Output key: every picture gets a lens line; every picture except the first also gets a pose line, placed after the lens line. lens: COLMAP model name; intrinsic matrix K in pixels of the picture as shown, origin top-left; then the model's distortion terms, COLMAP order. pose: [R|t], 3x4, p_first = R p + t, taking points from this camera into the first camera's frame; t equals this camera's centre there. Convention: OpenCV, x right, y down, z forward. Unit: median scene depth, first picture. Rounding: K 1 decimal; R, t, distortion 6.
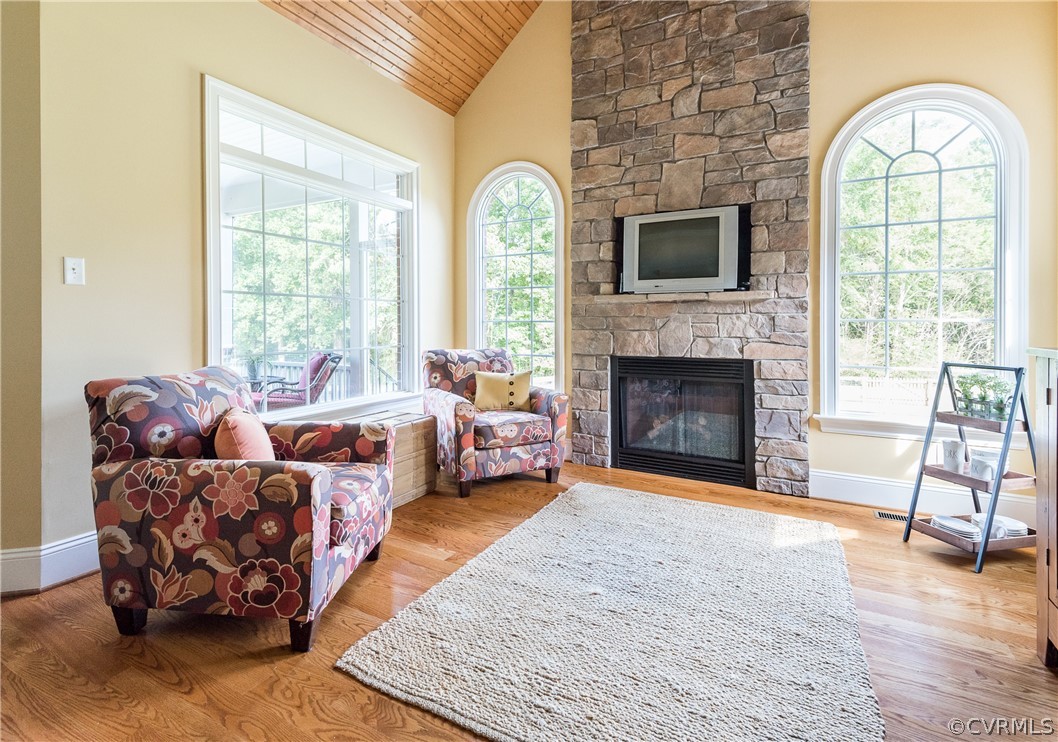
lens RADIAL K [[513.9, 0, 511.7], [0, 513.9, 333.0], [0, 0, 1]] dist [0.006271, -0.000294]
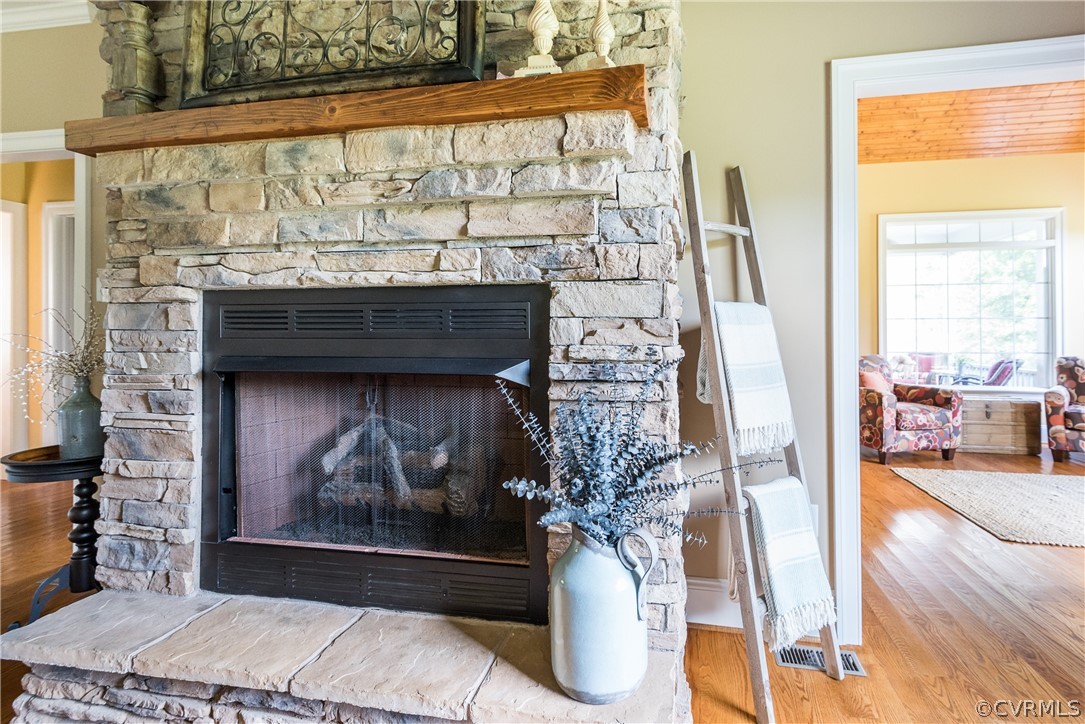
lens RADIAL K [[498.8, 0, 594.2], [0, 498.8, 332.4], [0, 0, 1]] dist [0.031324, -0.007518]
pose [[0.342131, 0.001016, -0.939652, 0.894465], [-0.017142, 0.999840, -0.005161, 0.000203], [0.939496, 0.017873, 0.342093, -0.743628]]
